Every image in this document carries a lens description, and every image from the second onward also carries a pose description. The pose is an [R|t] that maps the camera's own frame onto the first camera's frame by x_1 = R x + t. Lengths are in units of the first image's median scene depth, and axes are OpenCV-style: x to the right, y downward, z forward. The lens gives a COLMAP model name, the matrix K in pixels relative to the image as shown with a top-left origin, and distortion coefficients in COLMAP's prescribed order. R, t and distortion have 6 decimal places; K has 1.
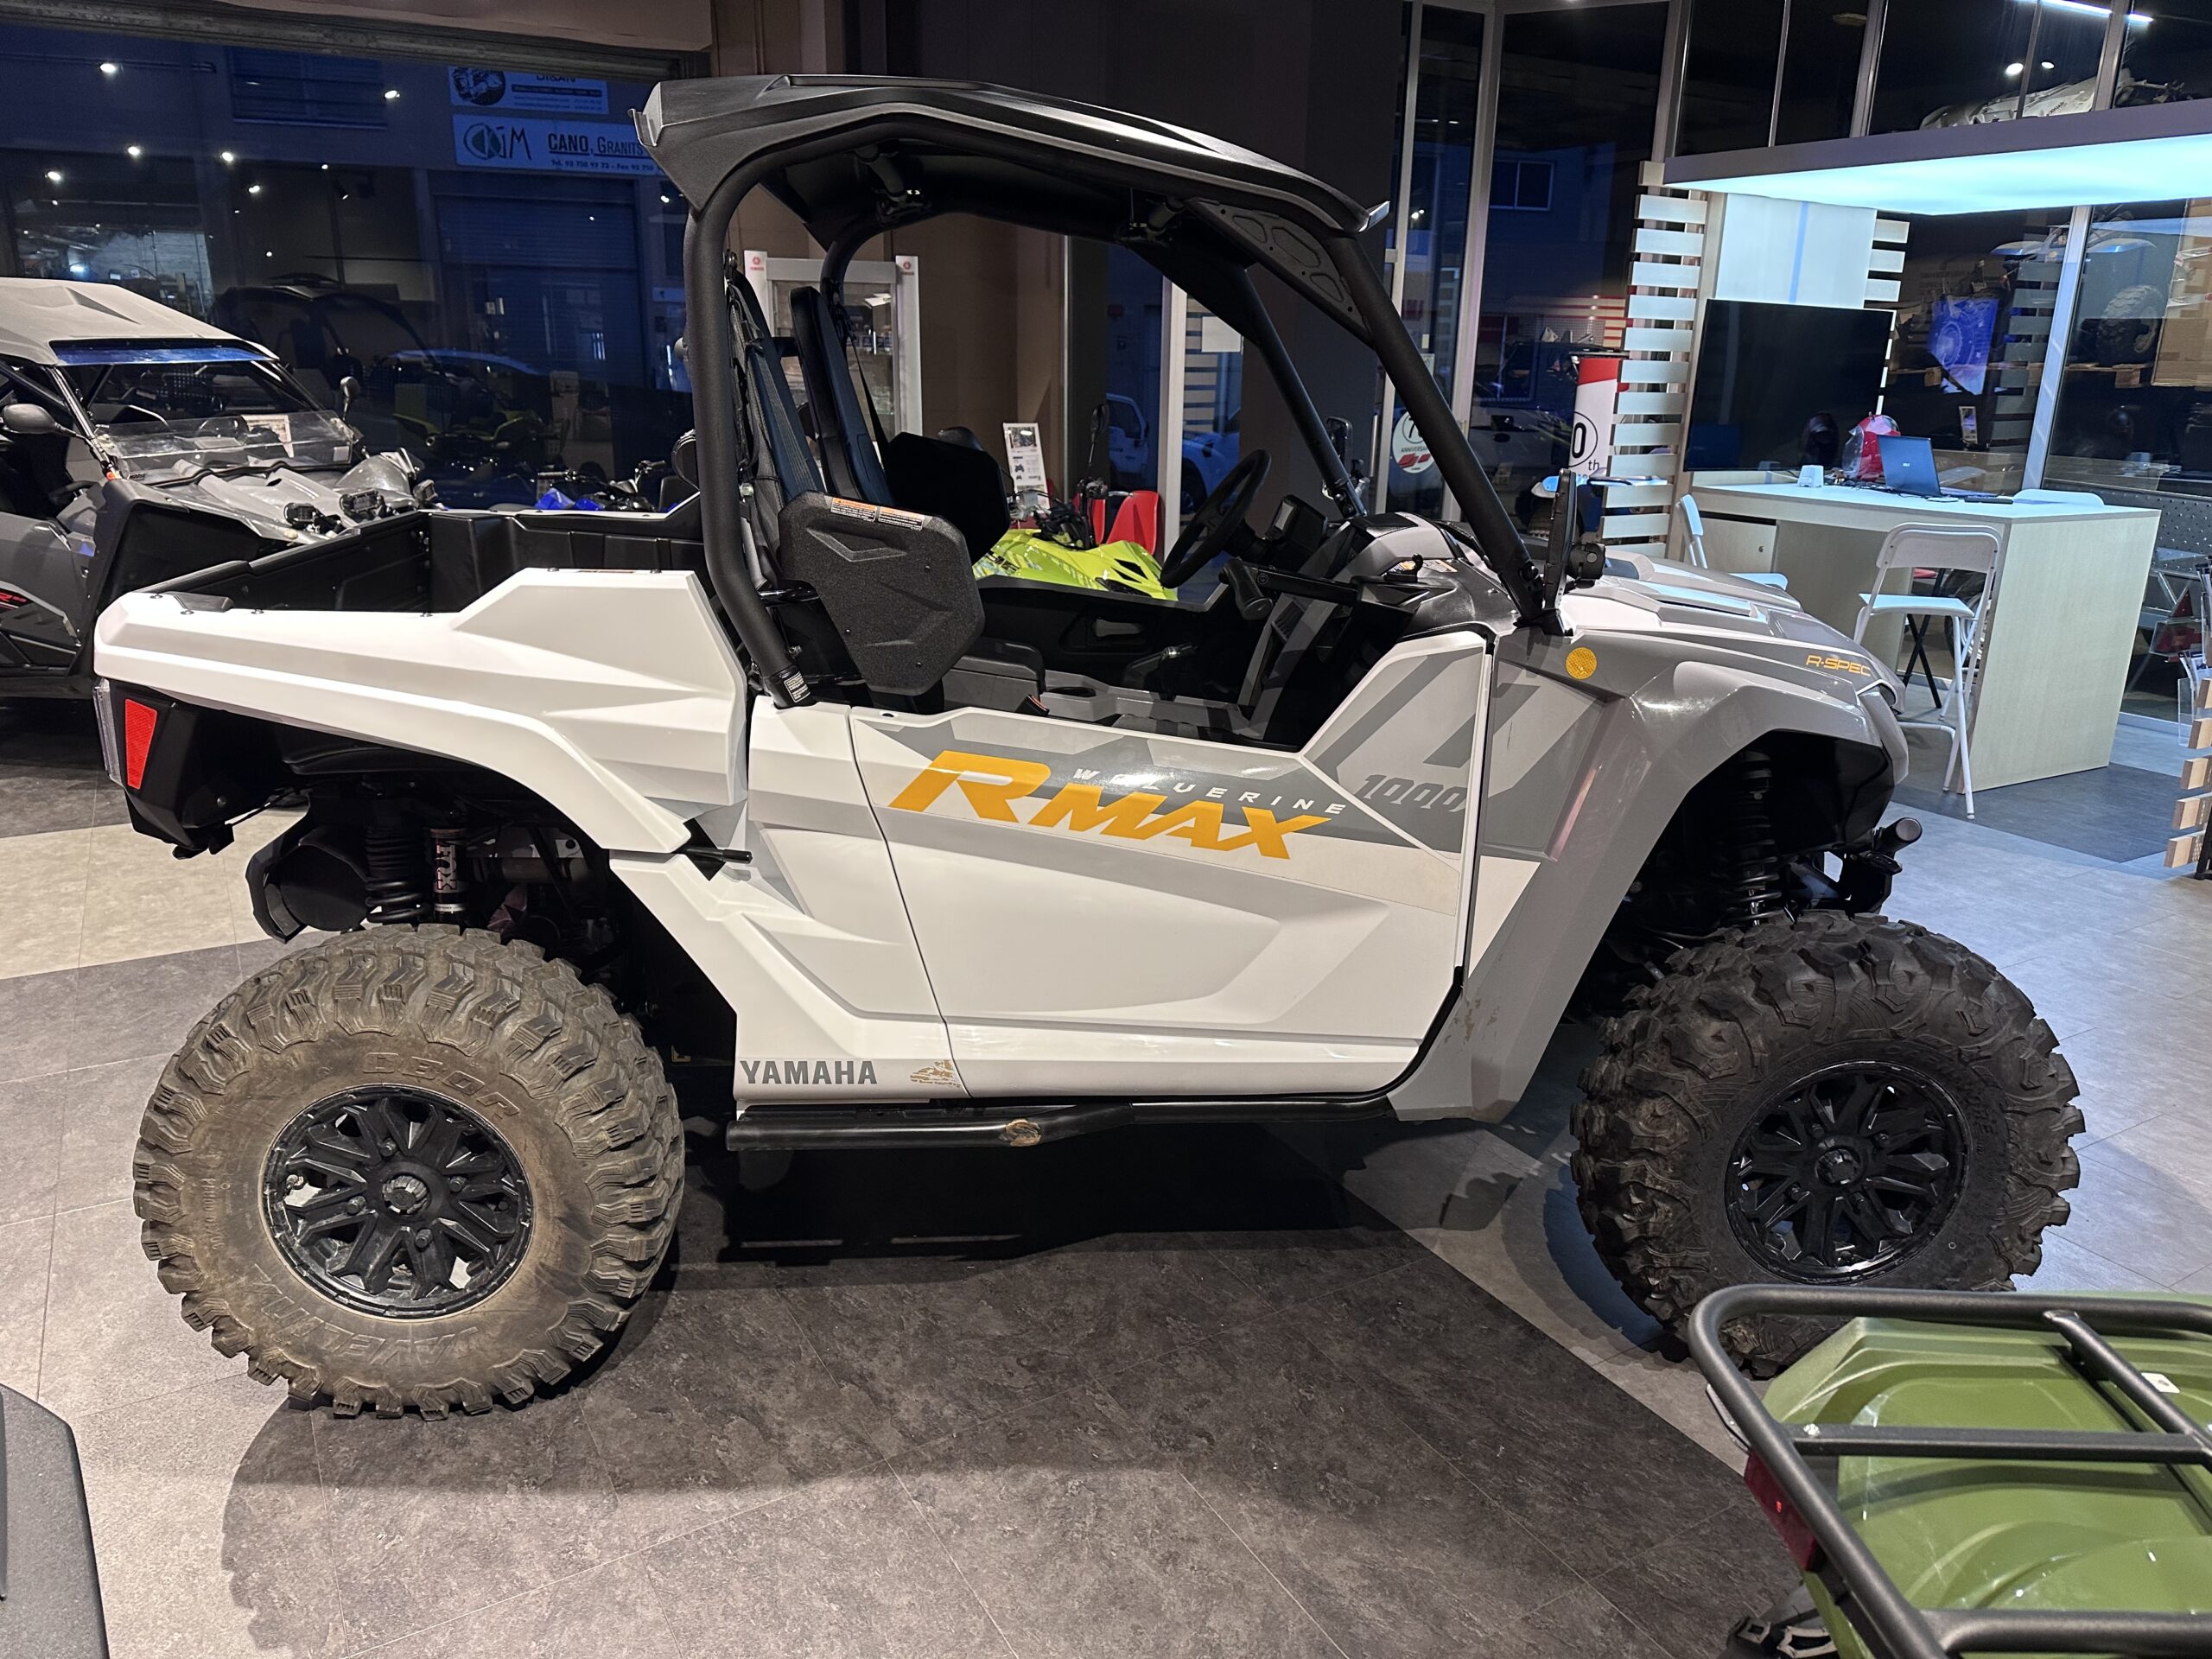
lens RADIAL K [[1571.0, 0, 1106.0], [0, 1571.0, 829.5], [0, 0, 1]] dist [0.103152, -0.149631]
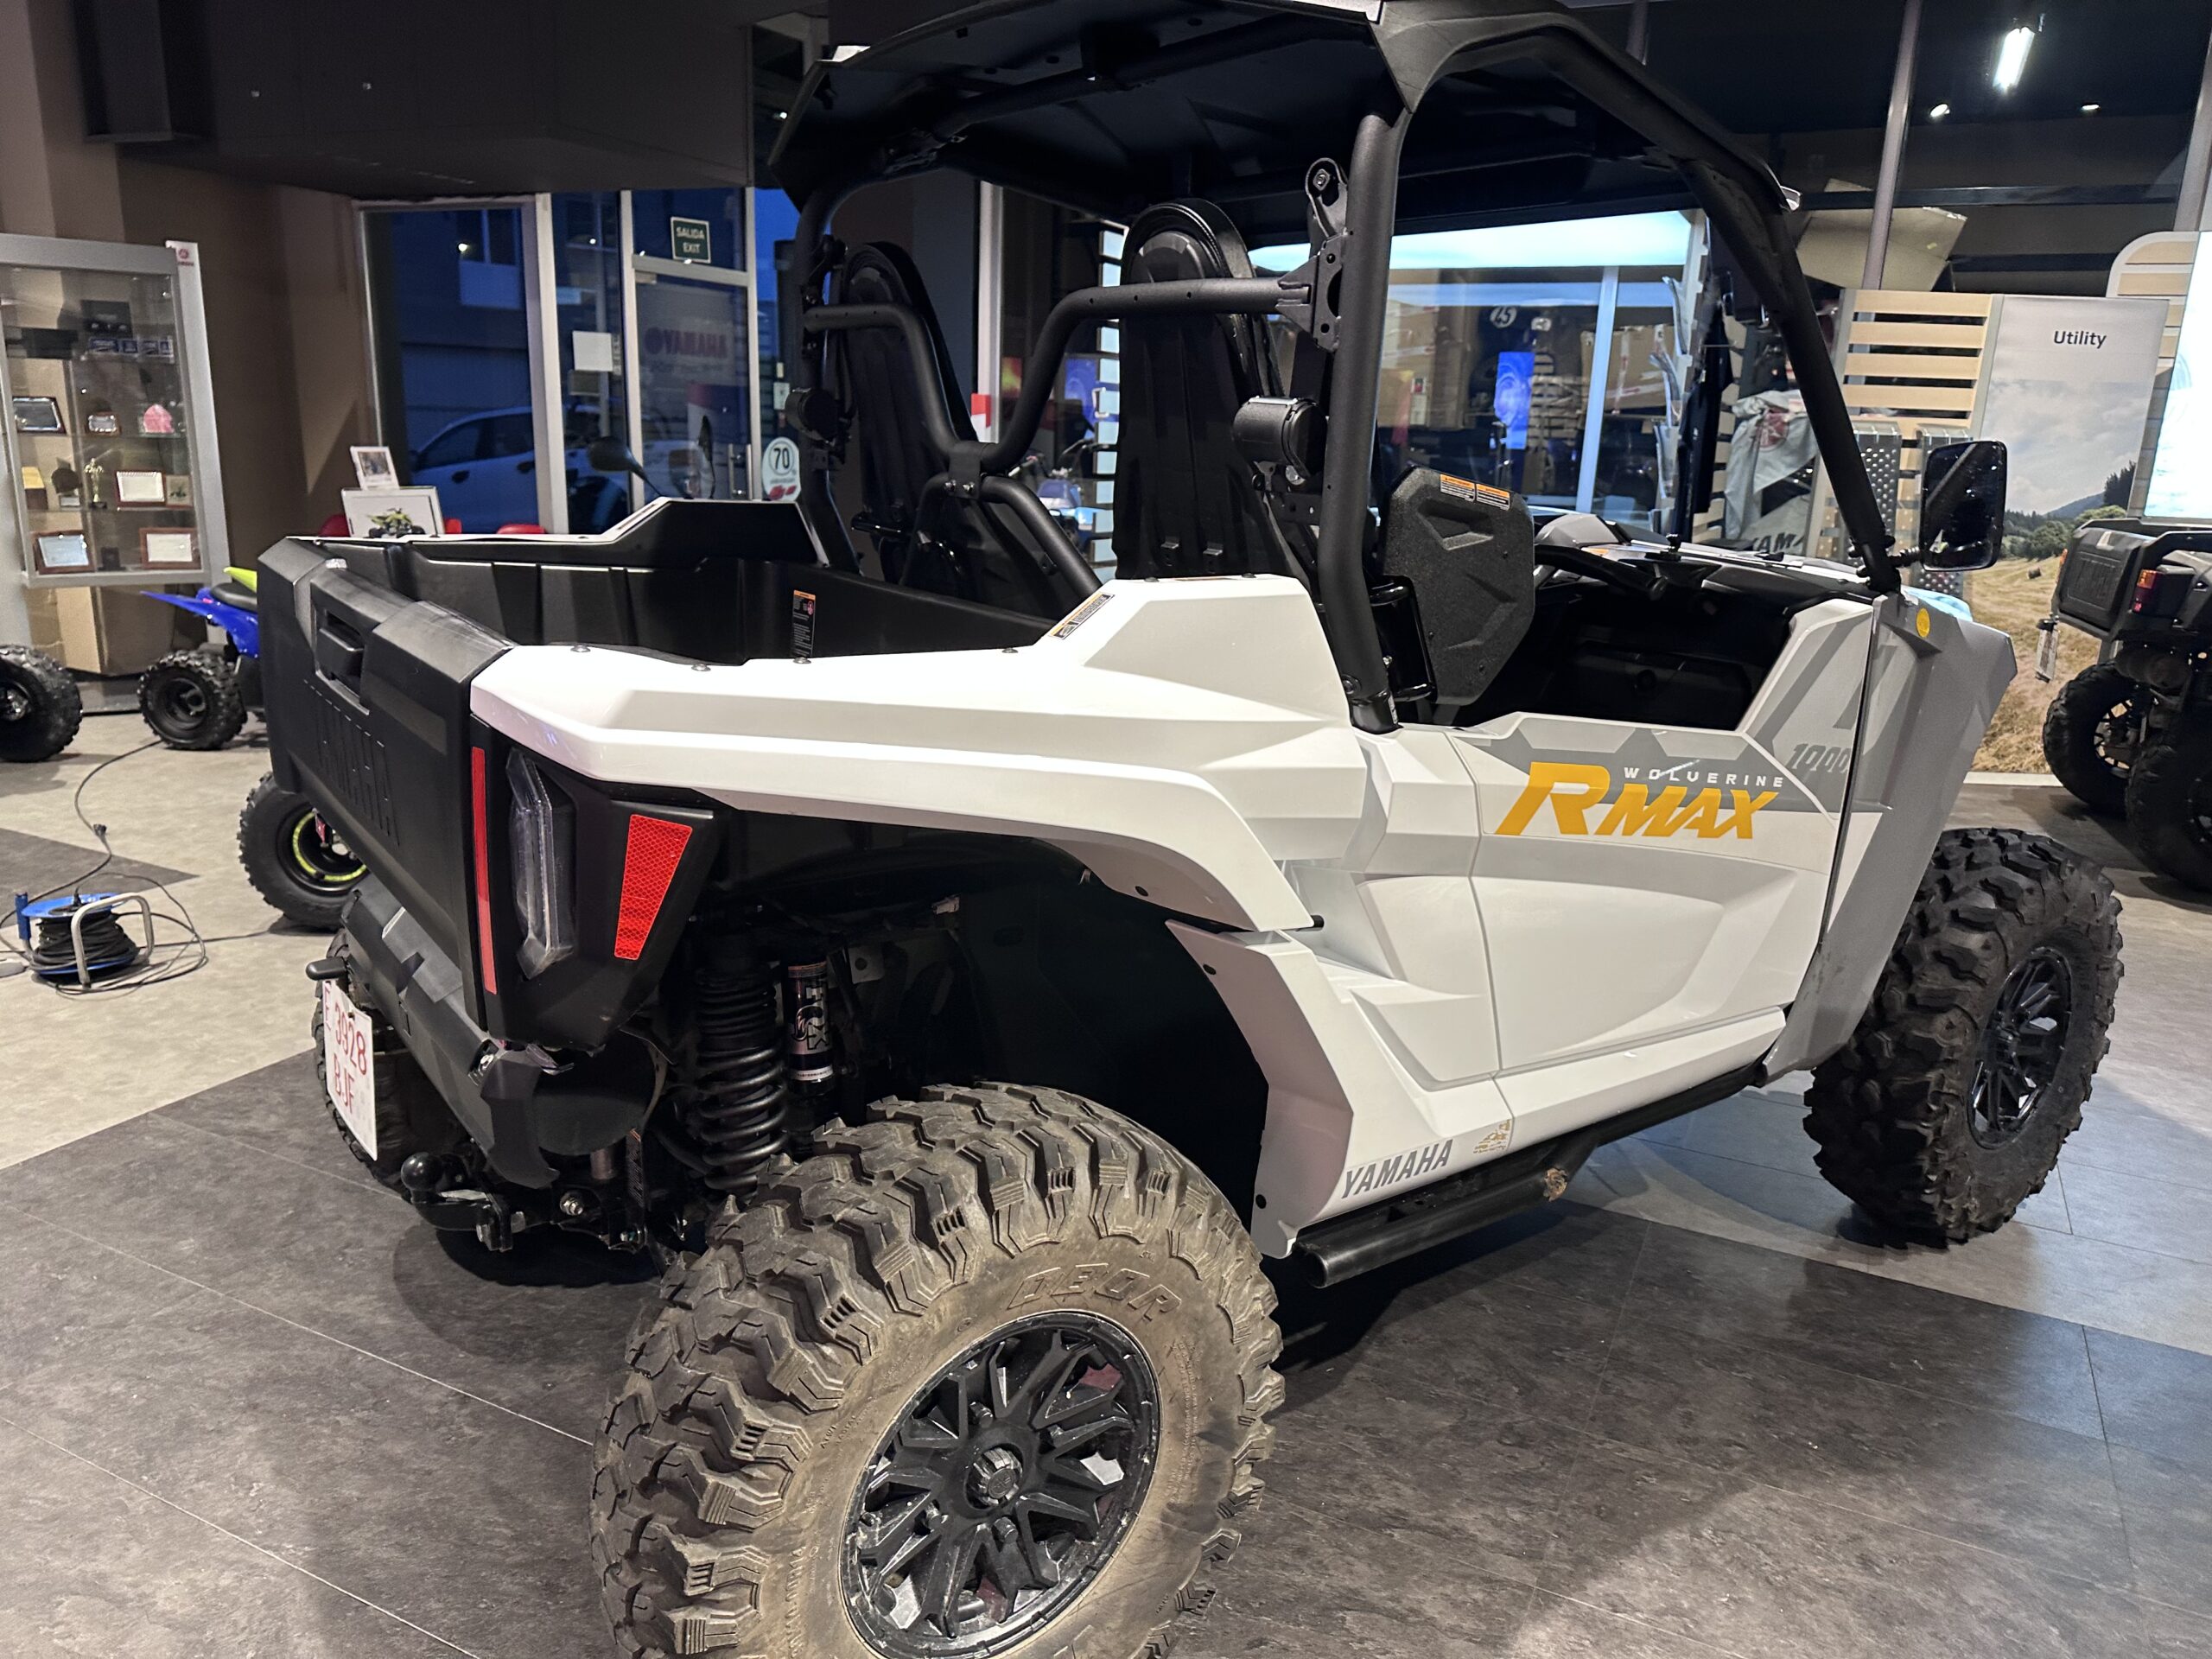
lens RADIAL K [[1571.0, 0, 1106.0], [0, 1571.0, 829.5], [0, 0, 1]] dist [0.103152, -0.149631]
pose [[0.835797, -0.124903, 0.534642, -0.753005], [0.140129, 0.990058, 0.012237, -0.055544], [-0.530855, 0.064691, 0.844990, 0.371120]]
